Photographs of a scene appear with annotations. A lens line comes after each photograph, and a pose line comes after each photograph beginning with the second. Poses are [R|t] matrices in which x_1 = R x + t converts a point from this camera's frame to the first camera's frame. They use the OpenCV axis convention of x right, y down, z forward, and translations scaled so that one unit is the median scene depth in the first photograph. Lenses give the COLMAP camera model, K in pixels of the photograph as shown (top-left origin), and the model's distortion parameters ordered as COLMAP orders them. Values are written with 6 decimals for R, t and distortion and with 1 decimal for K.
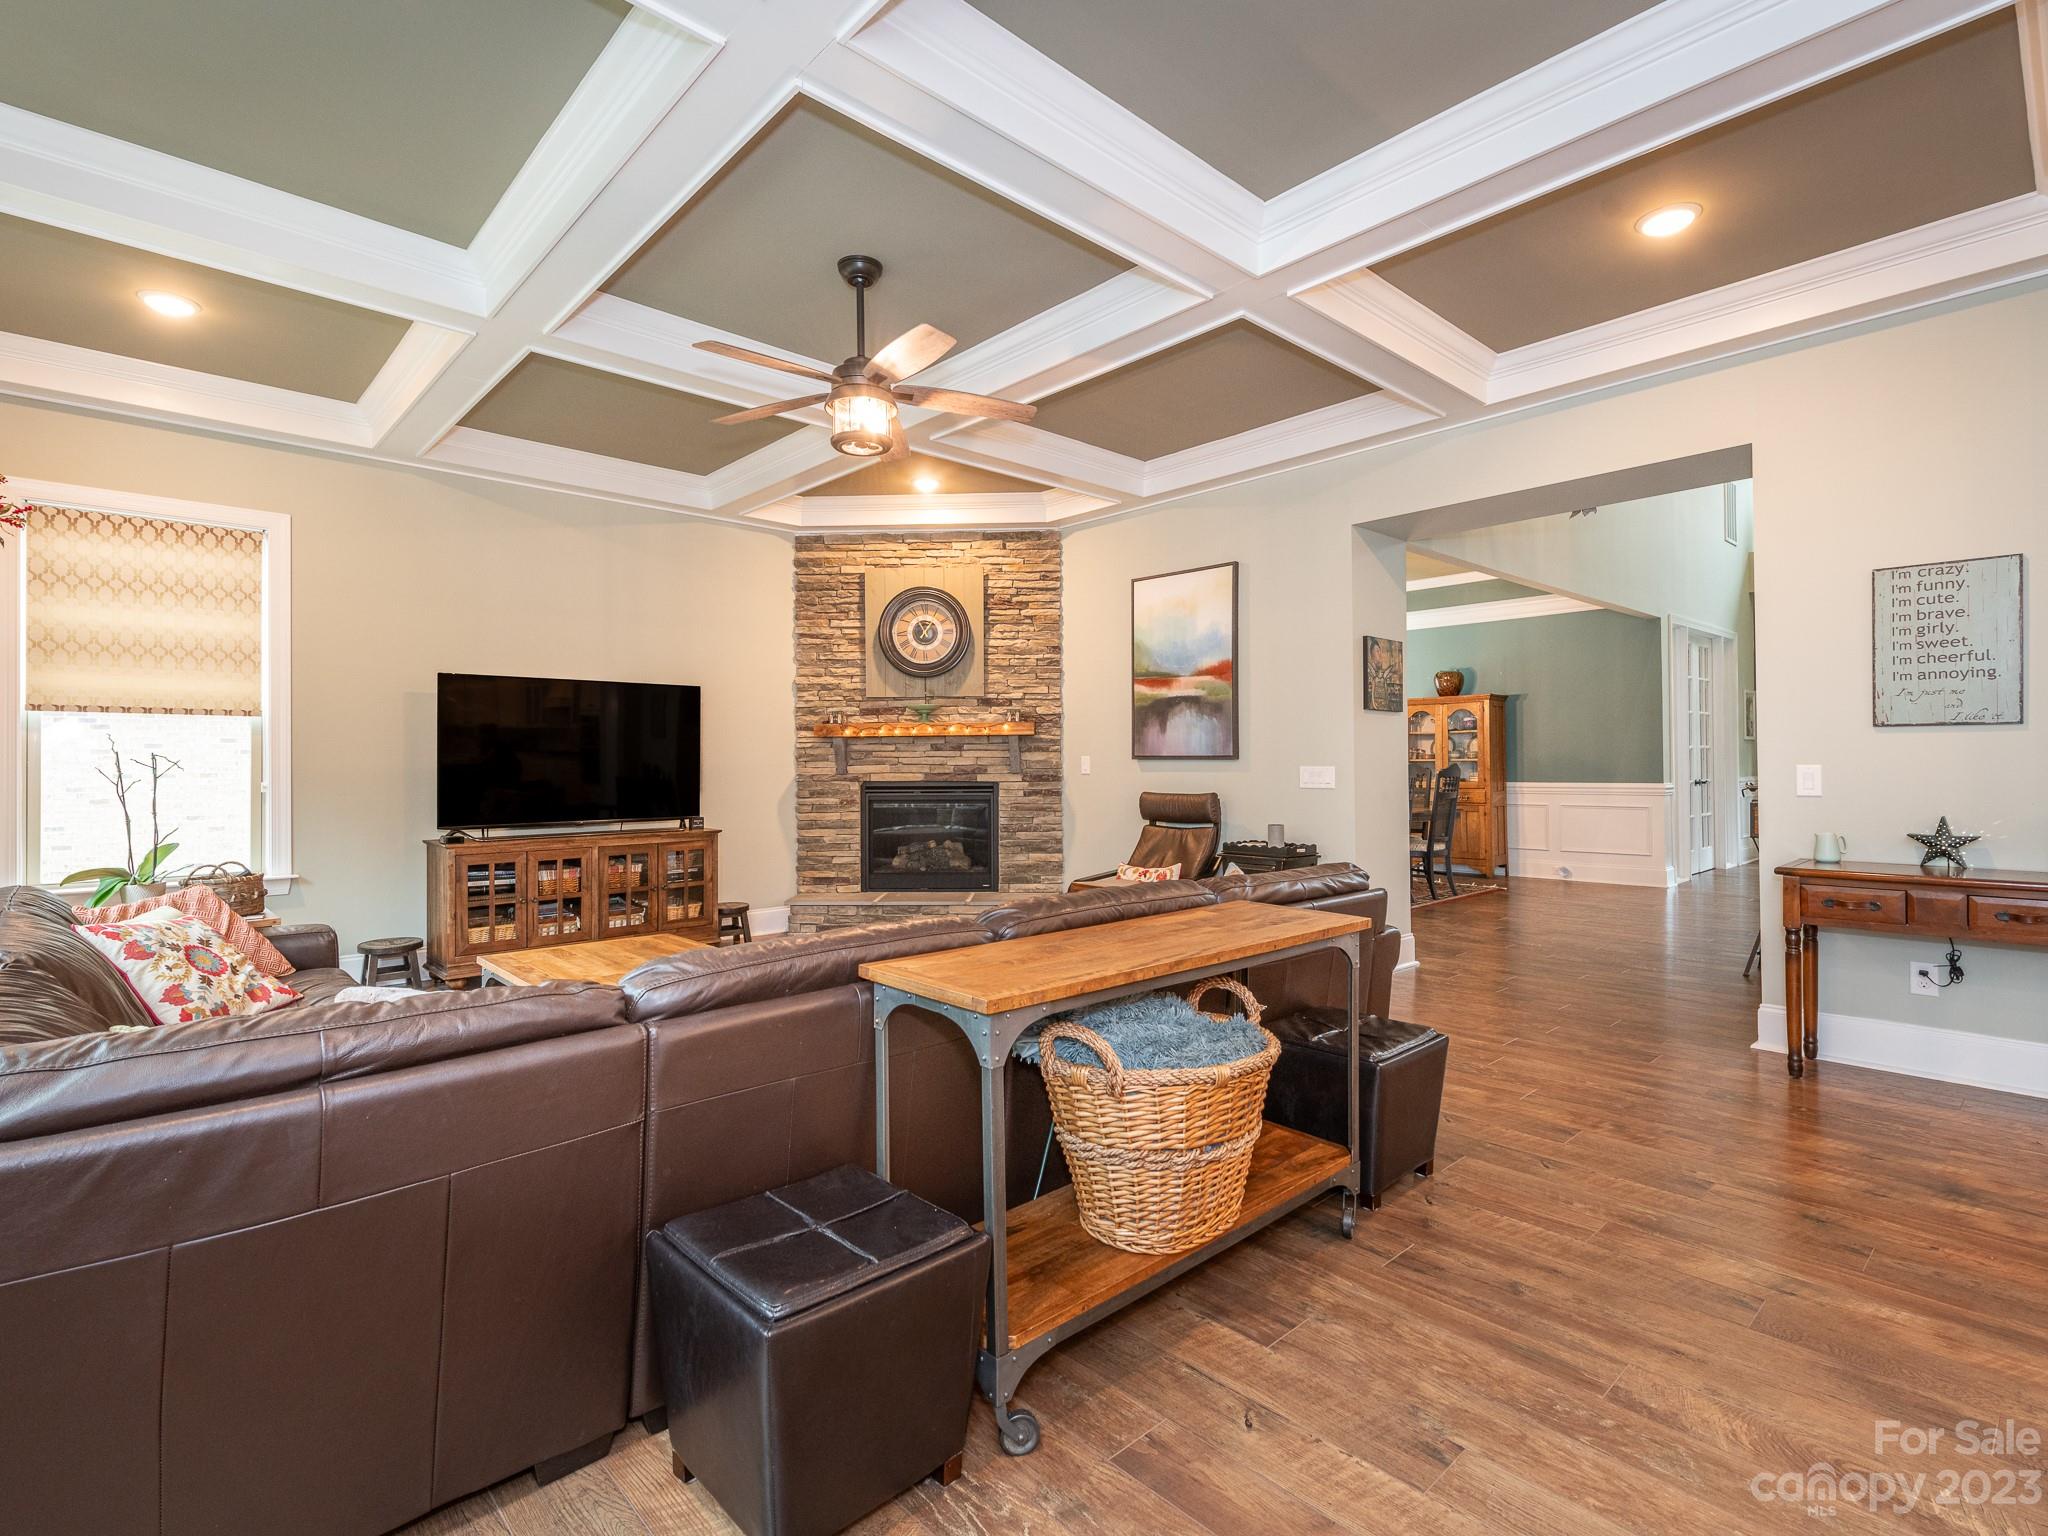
lens RADIAL K [[978.7, 0, 1022.5], [0, 978.7, 756.2], [0, 0, 1]] dist [0.015869, -0.000556]
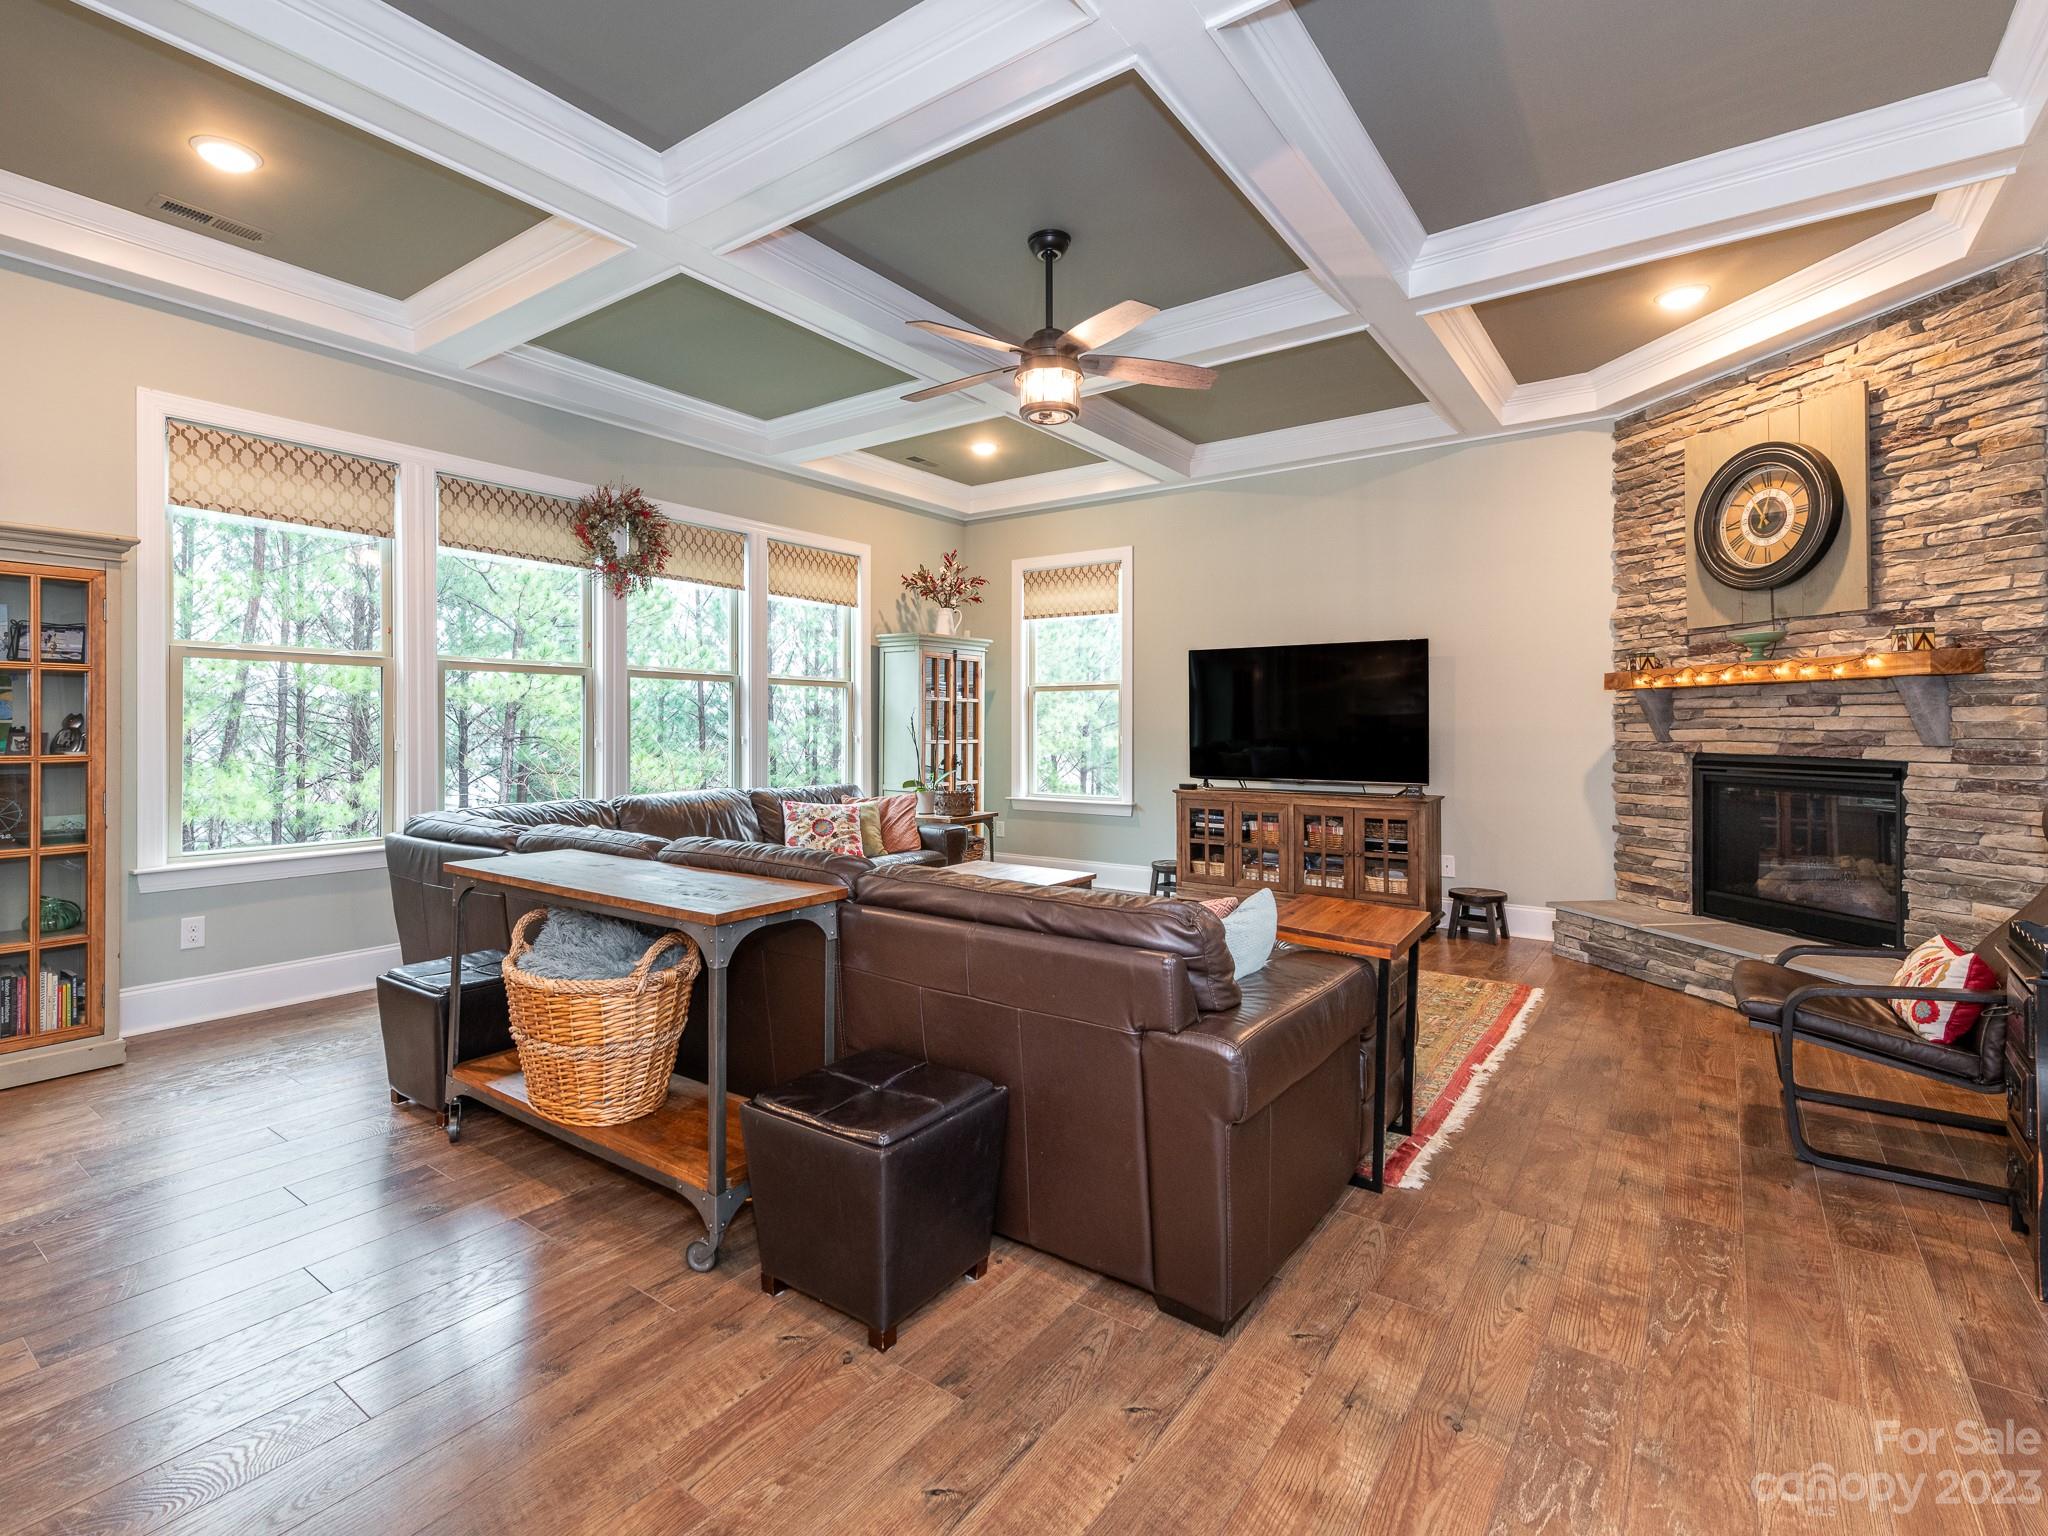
lens RADIAL K [[990.2, 0, 957.2], [0, 990.2, 724.0], [0, 0, 1]] dist [0.005792, -0.000092]
pose [[0.169425, 0.004000, -0.985535, 0.436924], [0.003546, 0.999983, 0.004669, 0.000682], [0.985537, -0.004286, 0.169408, 0.381495]]
